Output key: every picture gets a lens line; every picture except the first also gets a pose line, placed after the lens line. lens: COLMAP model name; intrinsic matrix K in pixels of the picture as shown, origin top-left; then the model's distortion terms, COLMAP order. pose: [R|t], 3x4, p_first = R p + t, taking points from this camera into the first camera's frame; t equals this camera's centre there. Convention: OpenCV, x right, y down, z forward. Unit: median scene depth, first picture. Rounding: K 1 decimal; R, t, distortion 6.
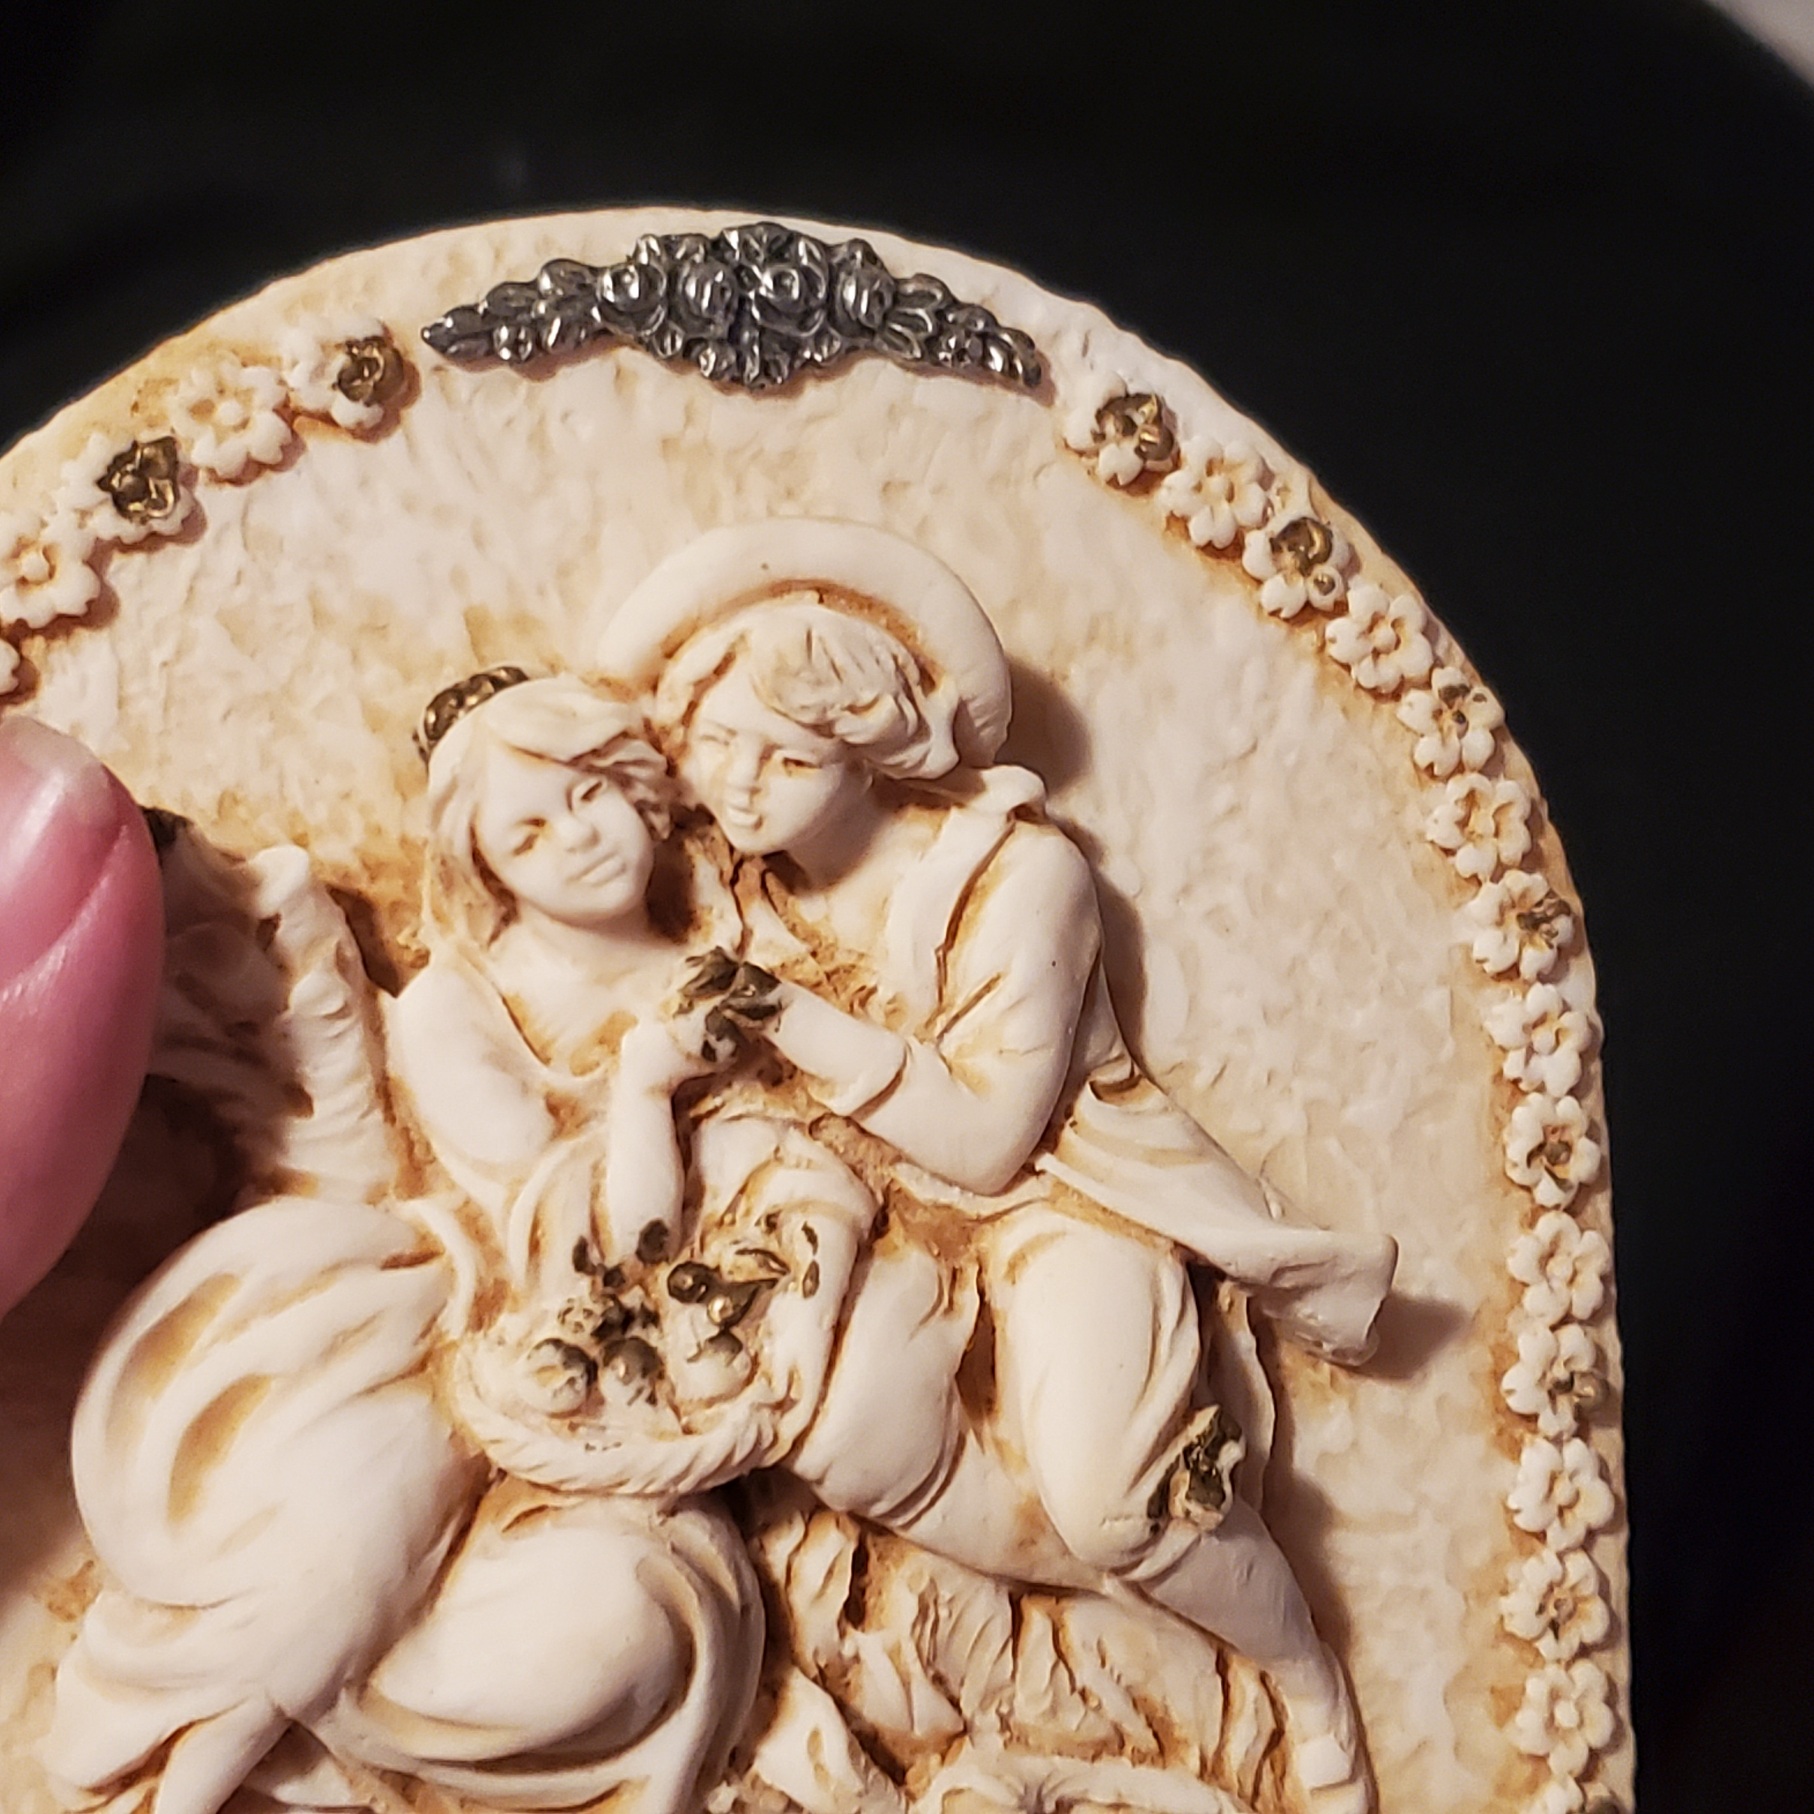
lens RADIAL K [[3744.5, 0, 907.0], [0, 3744.5, 907.0], [0, 0, 1]] dist [0.186574, -0.297538]
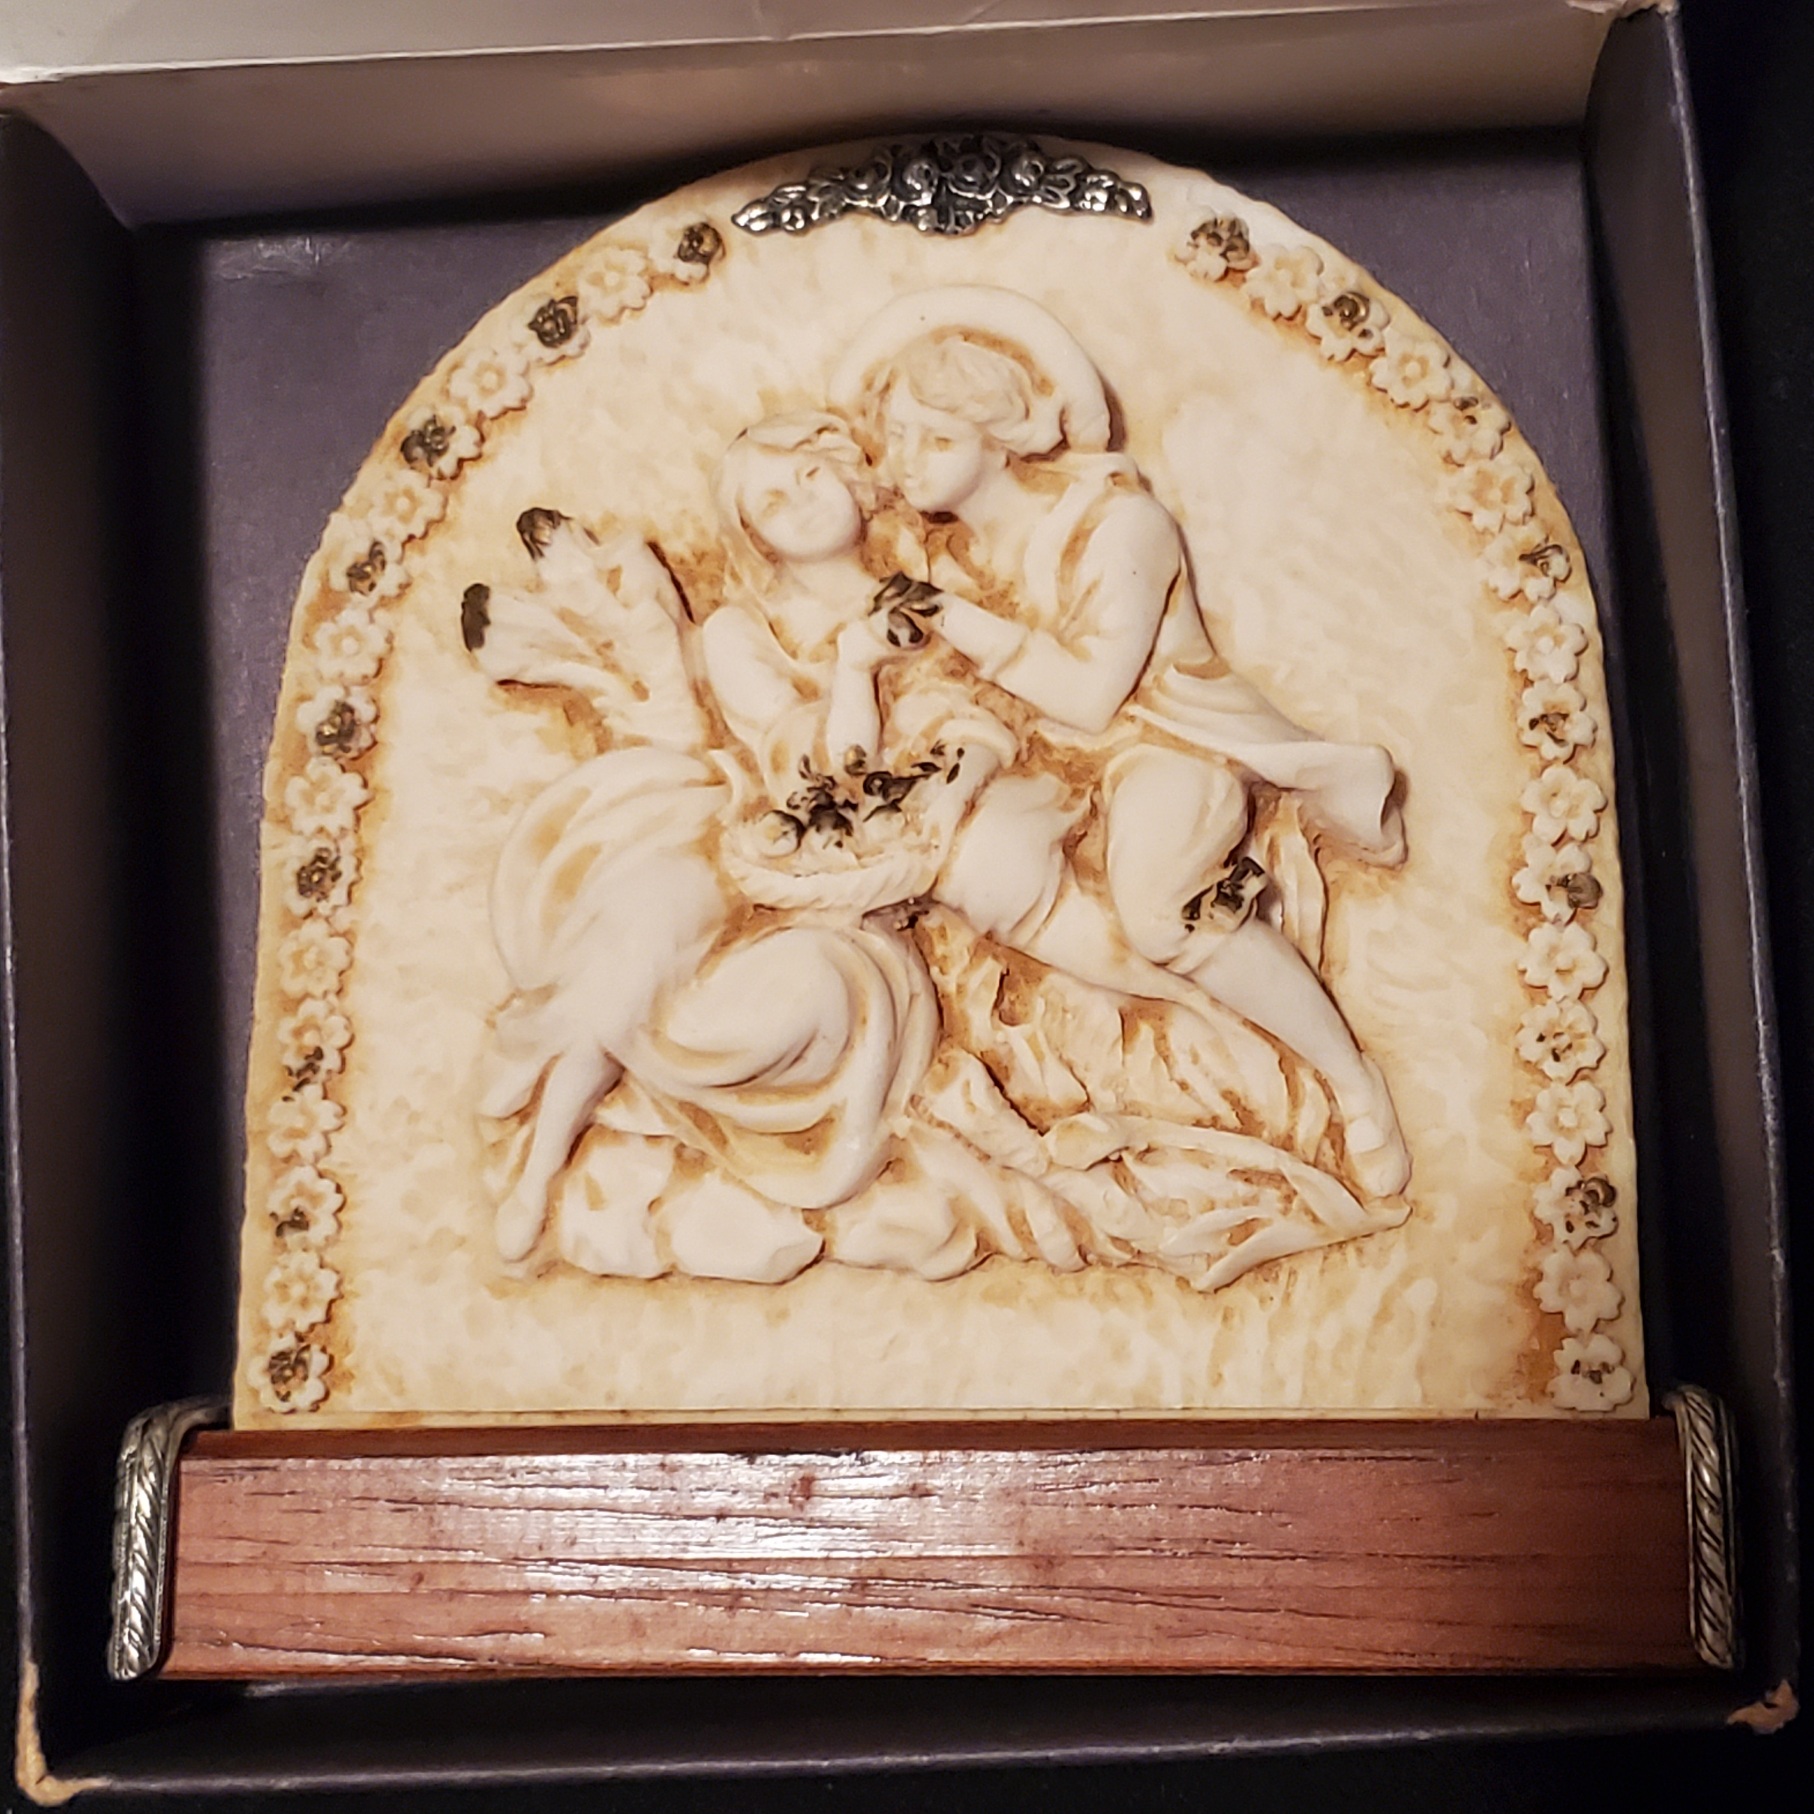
lens RADIAL K [[3744.5, 0, 907.0], [0, 3744.5, 907.0], [0, 0, 1]] dist [0.186574, -0.297538]
pose [[0.943135, -0.072433, -0.324424, 0.413313], [0.010935, 0.982203, -0.187504, 0.408936], [0.332231, 0.173294, 0.927142, -0.348660]]
